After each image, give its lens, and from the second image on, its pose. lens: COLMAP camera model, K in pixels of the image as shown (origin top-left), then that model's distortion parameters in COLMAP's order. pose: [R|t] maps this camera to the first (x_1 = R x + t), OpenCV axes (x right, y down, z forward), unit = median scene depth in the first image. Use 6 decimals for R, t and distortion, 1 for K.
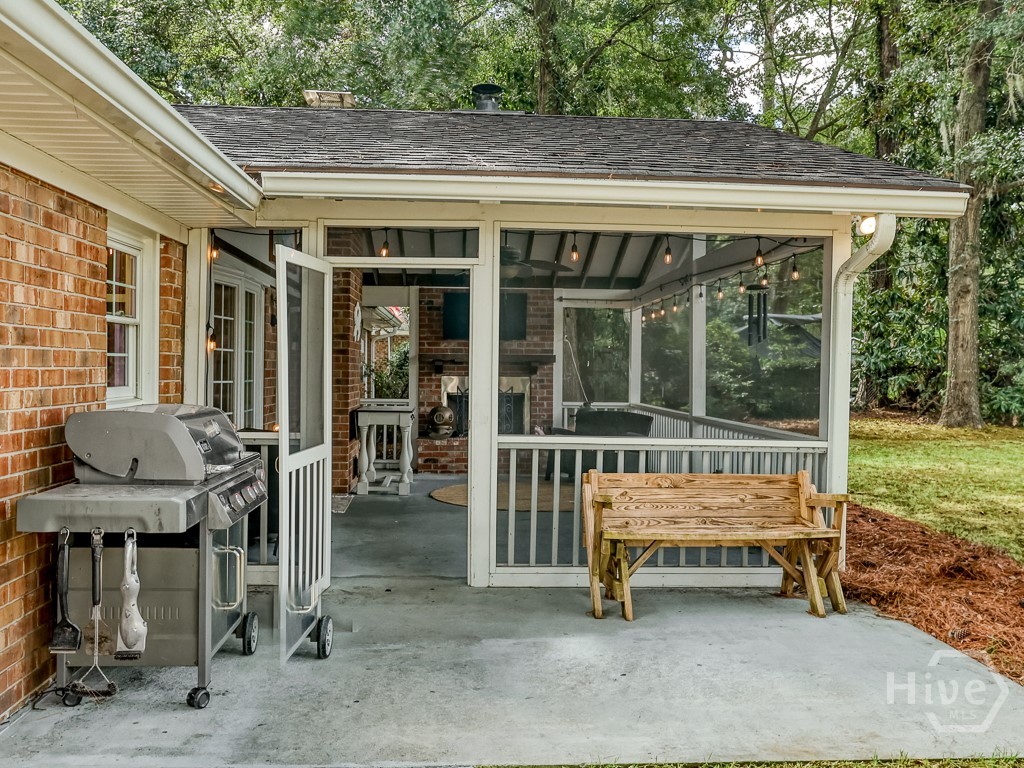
lens RADIAL K [[893.9, 0, 511.1], [0, 893.9, 382.6], [0, 0, 1]] dist [-0.016866, 0.002696]
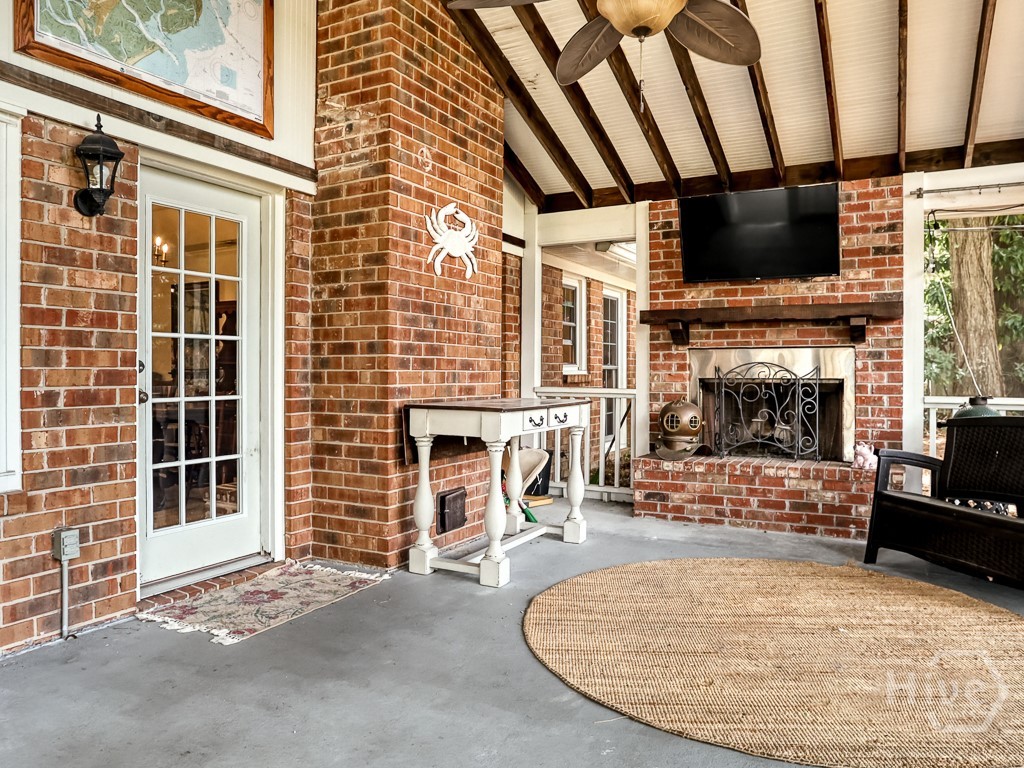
lens RADIAL K [[714.0, 0, 522.1], [0, 714.0, 377.9], [0, 0, 1]] dist [-0.051350, 0.015041]
pose [[0.852045, -0.002367, -0.523463, 0.073042], [-0.002169, 0.999965, -0.008053, 0.015196], [0.523464, 0.007997, 0.852010, 0.551695]]
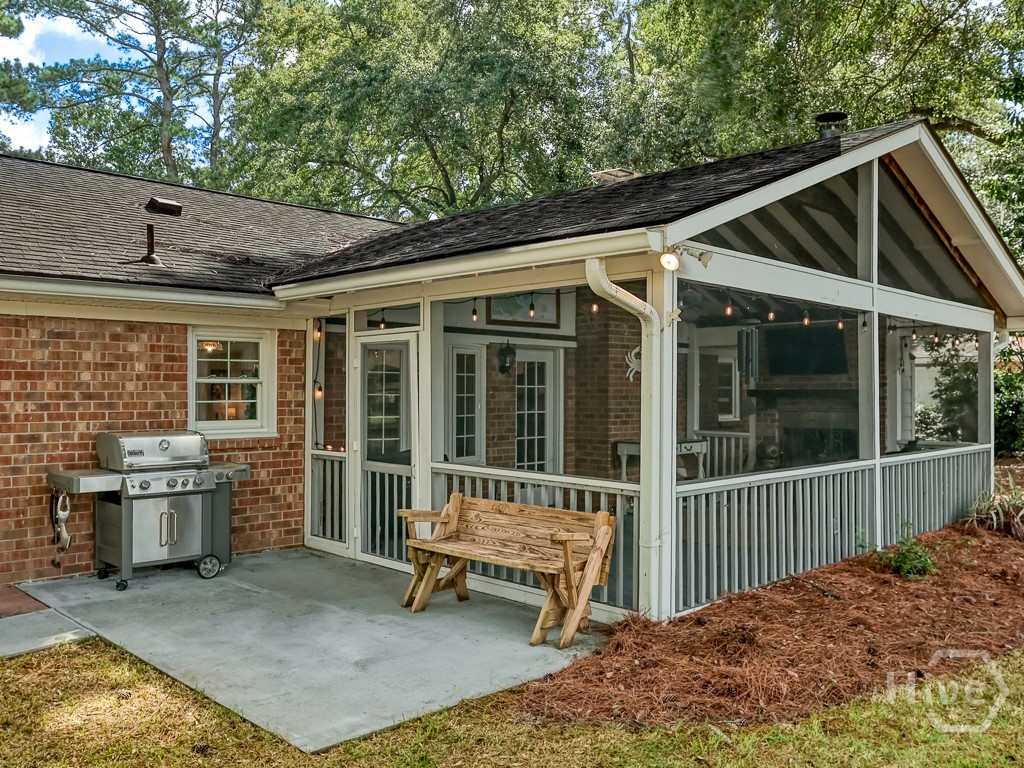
lens RADIAL K [[866.4, 0, 515.2], [0, 866.4, 387.9], [0, 0, 1]] dist [-0.065158, 0.002092]
pose [[0.663378, -0.013866, -0.748156, 0.464553], [-0.005785, 0.999703, -0.023658, -0.008605], [0.748262, 0.020022, 0.663101, 0.121928]]
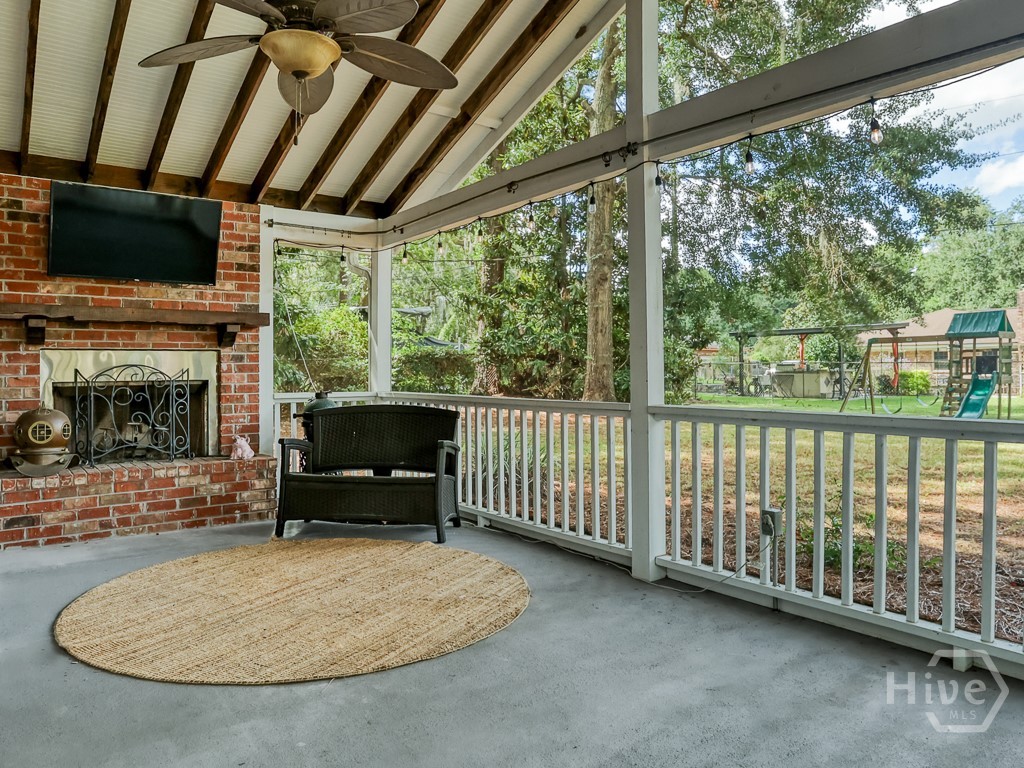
lens RADIAL K [[726.2, 0, 513.0], [0, 726.2, 357.8], [0, 0, 1]] dist [-0.038695, 0.007255]
pose [[0.837751, -0.005312, 0.546026, -0.075077], [0.021774, 0.999482, -0.023683, 0.012942], [-0.545618, 0.031729, 0.837433, 0.511338]]
